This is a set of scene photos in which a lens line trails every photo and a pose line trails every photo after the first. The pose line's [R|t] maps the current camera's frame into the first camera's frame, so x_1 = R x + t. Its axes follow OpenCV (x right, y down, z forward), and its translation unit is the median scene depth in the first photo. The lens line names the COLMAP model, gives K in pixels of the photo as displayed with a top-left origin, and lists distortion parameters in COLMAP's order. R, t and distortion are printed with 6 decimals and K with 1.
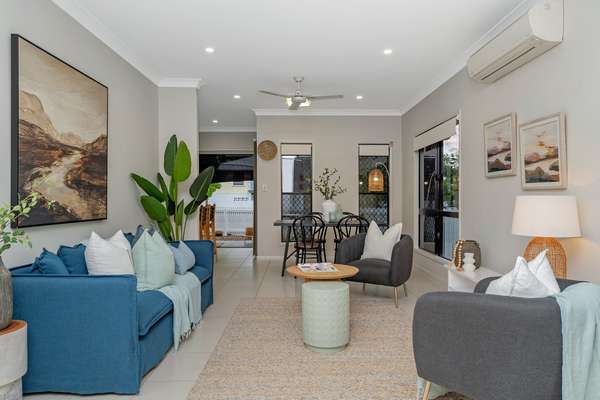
lens RADIAL K [[368.1, 0, 300.0], [0, 368.1, 200.0], [0, 0, 1]] dist [0.003994, 0.000618]
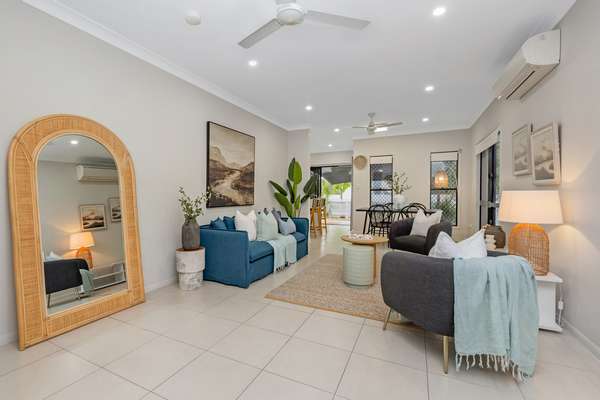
lens RADIAL K [[253.6, 0, 299.6], [0, 253.6, 191.4], [0, 0, 1]] dist [-0.000985, -0.000159]
pose [[0.901657, -0.009355, -0.432351, 0.307951], [0.003799, 0.999899, -0.013714, -0.000089], [0.432435, 0.010723, 0.901601, -0.115458]]
